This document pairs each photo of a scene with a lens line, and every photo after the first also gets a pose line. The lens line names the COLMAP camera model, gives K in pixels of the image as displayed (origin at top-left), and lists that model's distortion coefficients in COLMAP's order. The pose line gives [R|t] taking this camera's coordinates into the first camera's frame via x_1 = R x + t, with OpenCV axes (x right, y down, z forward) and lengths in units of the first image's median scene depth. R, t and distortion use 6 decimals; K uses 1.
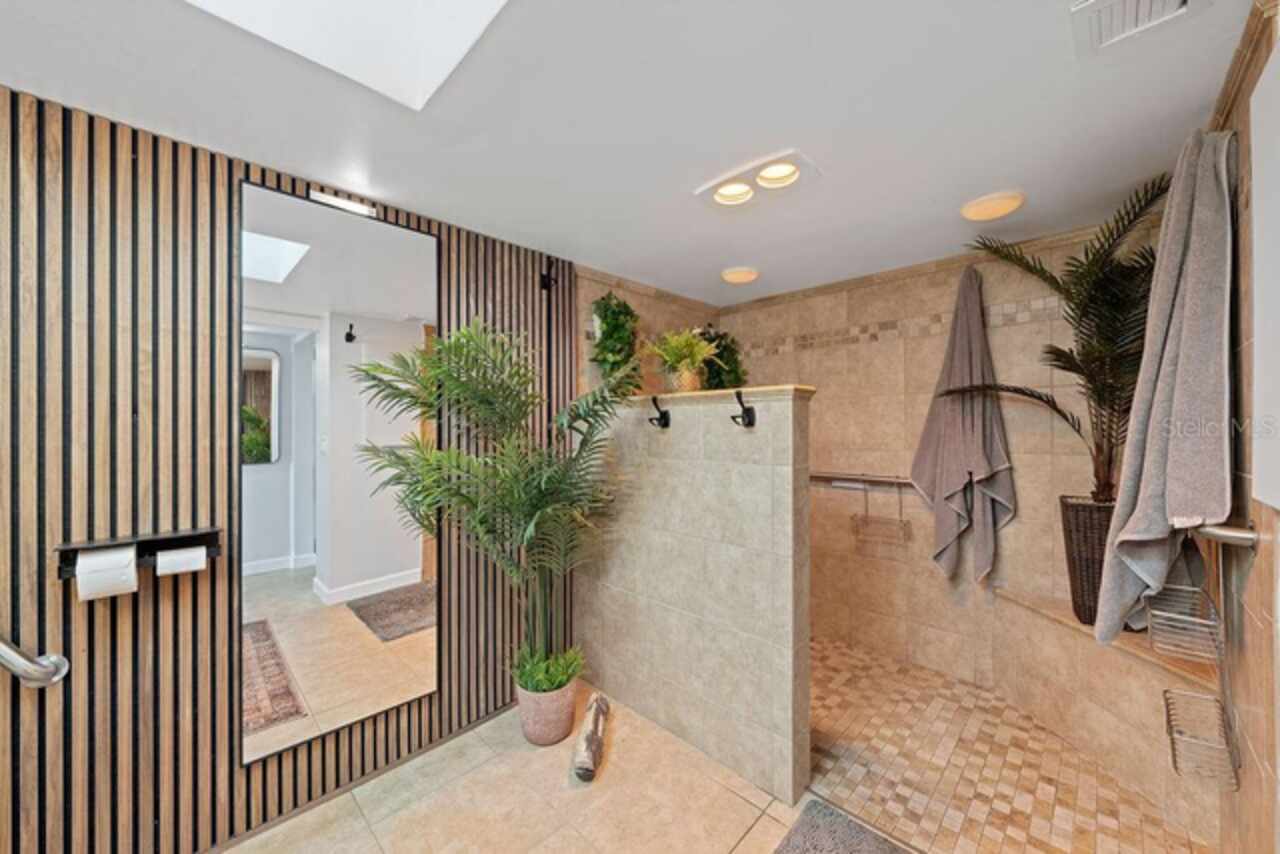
lens RADIAL K [[488.4, 0, 638.7], [0, 488.4, 425.3], [0, 0, 1]] dist [0.000043, 0.000565]
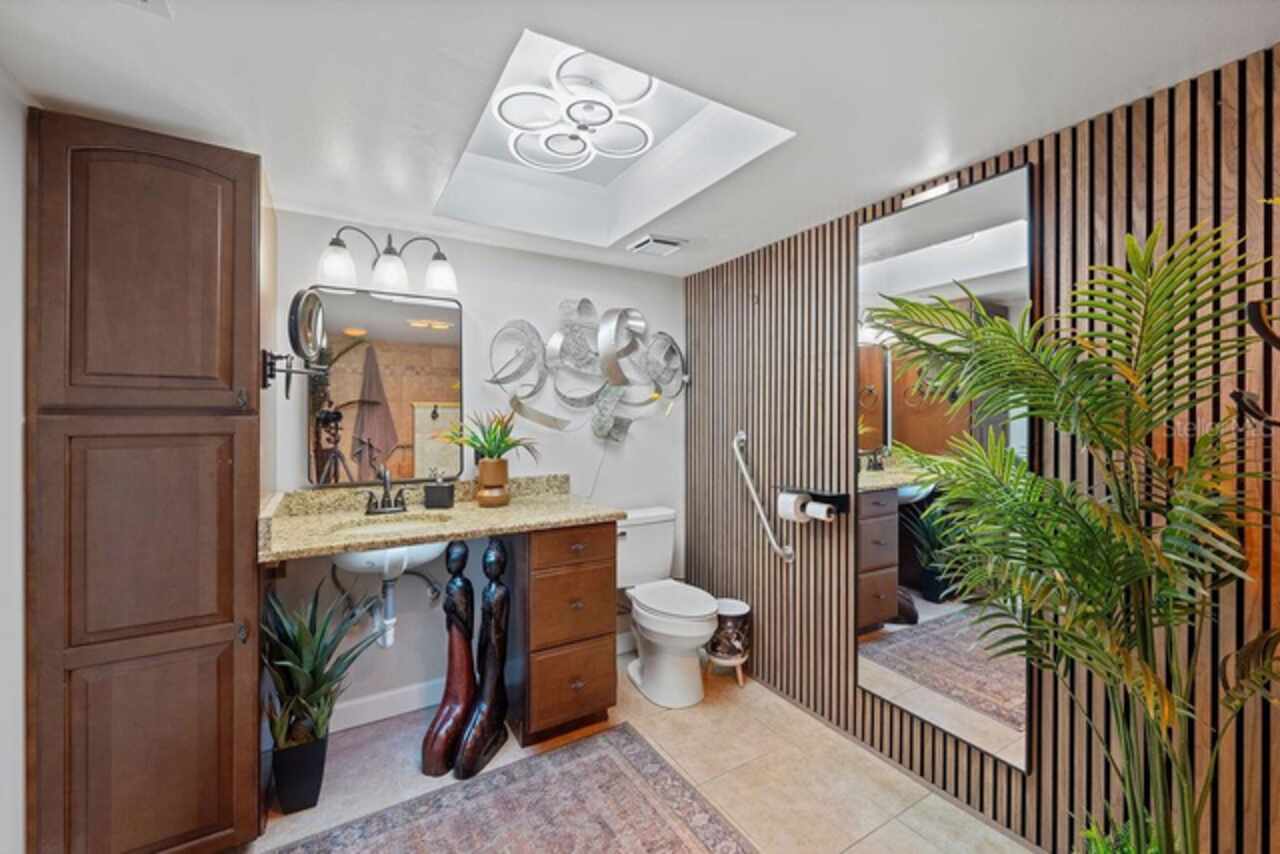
lens RADIAL K [[514.7, 0, 640.6], [0, 514.7, 420.1], [0, 0, 1]] dist [0.002714, 0.000292]
pose [[-0.256175, 0.004968, -0.966618, 0.568029], [0.002292, 0.999987, 0.004533, -0.002556], [0.966628, -0.001054, -0.256183, 0.720555]]
